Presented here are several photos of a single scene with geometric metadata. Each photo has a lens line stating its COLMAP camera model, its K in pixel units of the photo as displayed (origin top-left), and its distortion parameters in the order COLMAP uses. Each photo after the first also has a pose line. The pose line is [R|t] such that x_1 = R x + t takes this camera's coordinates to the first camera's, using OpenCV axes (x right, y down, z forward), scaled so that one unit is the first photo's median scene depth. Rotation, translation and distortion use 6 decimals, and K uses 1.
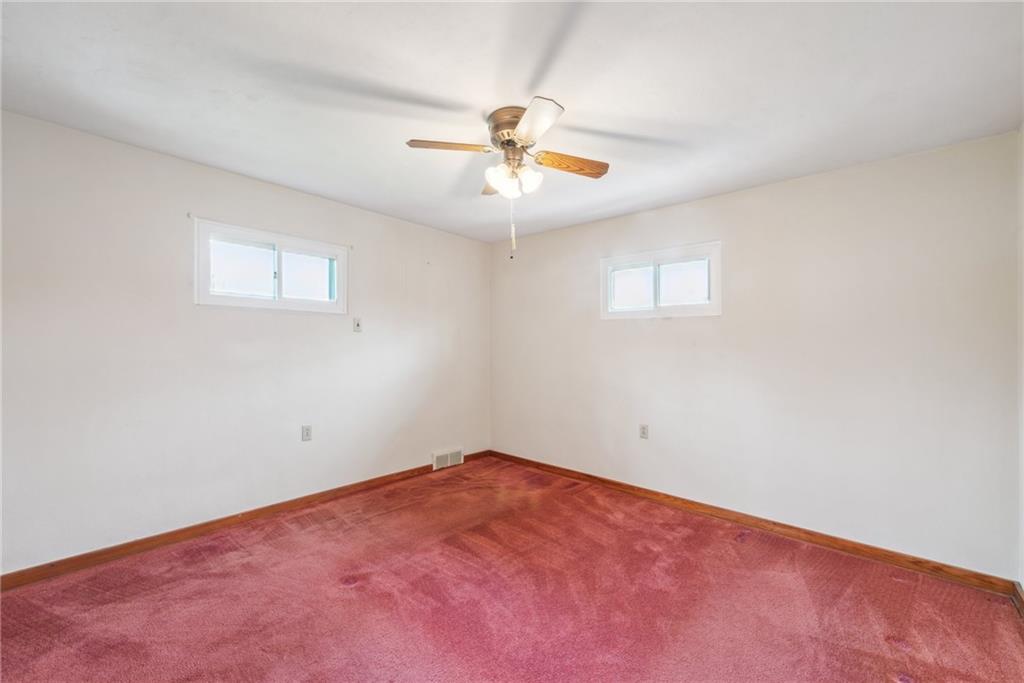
lens RADIAL K [[408.0, 0, 517.4], [0, 408.0, 344.7], [0, 0, 1]] dist [0.009256, -0.001508]
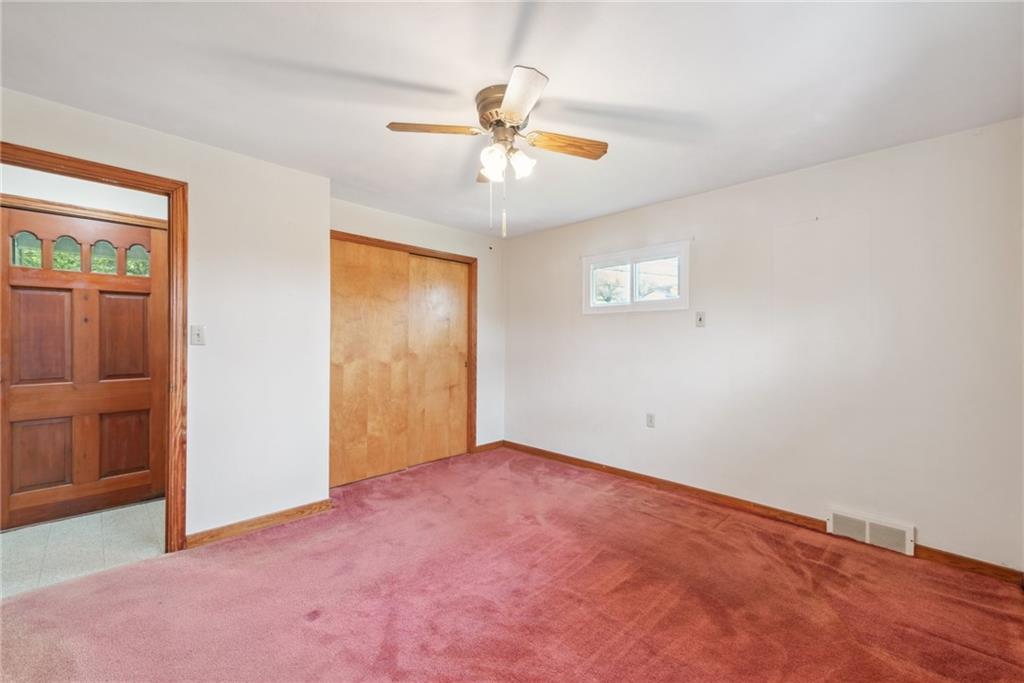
lens RADIAL K [[408.0, 0, 517.6], [0, 408.0, 341.3], [0, 0, 1]] dist [0.009256, -0.001508]
pose [[-0.045760, -0.005017, -0.998940, 0.560300], [-0.002598, 0.999985, -0.004903, 0.007416], [0.998949, 0.002371, -0.045772, 0.627611]]
